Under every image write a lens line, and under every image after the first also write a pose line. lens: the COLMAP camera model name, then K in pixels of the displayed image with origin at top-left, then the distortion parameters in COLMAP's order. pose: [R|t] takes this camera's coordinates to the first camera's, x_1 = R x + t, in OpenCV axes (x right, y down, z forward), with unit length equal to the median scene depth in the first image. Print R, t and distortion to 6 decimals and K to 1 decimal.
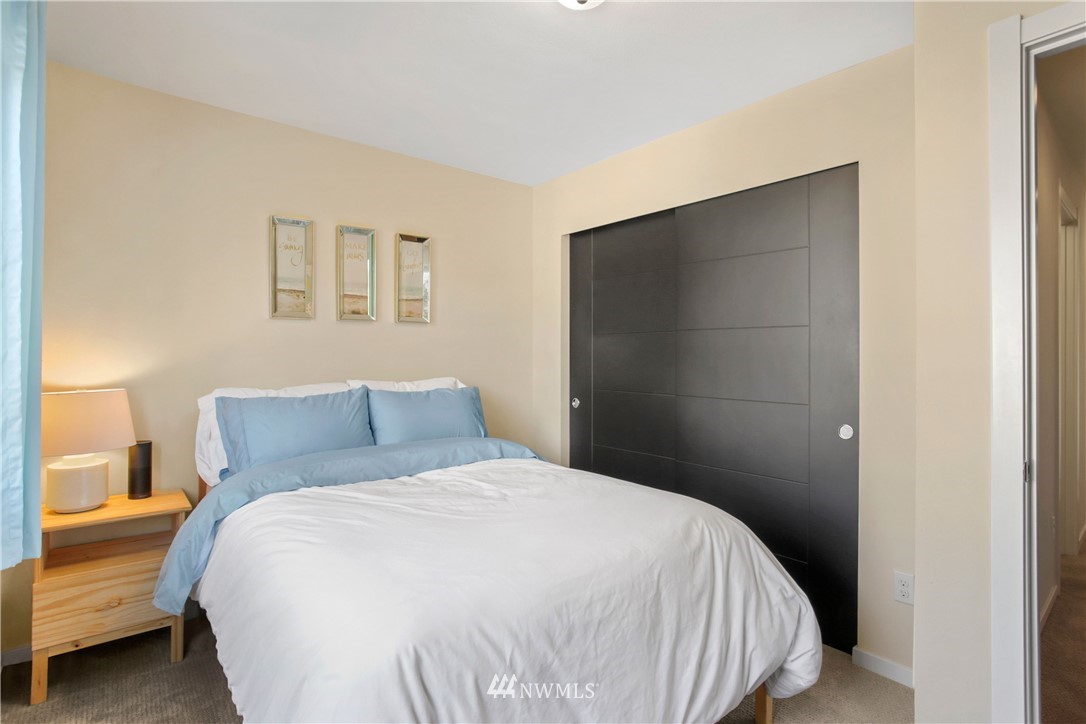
lens RADIAL K [[521.1, 0, 540.0], [0, 521.1, 351.2], [0, 0, 1]] dist [-0.039407, 0.000489]
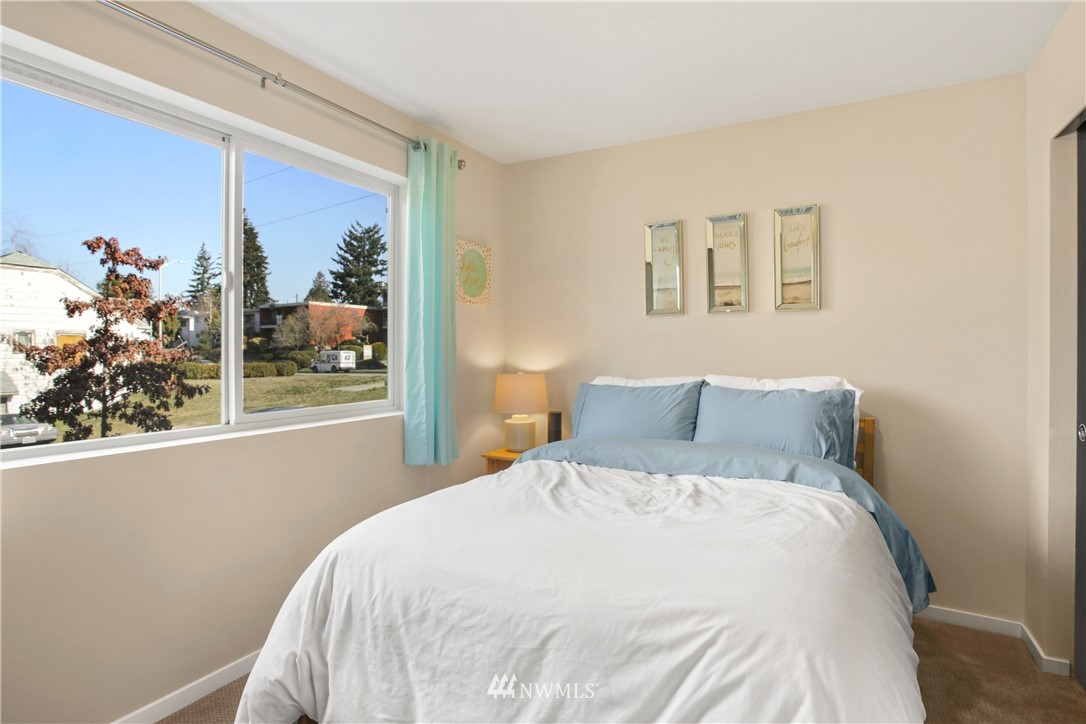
lens RADIAL K [[537.9, 0, 539.0], [0, 537.9, 346.6], [0, 0, 1]] dist [-0.070778, 0.029301]
pose [[0.384969, -0.004768, -0.922917, 0.875447], [0.007767, 0.999968, -0.001926, 0.007472], [0.922897, -0.006427, 0.384993, 0.625738]]
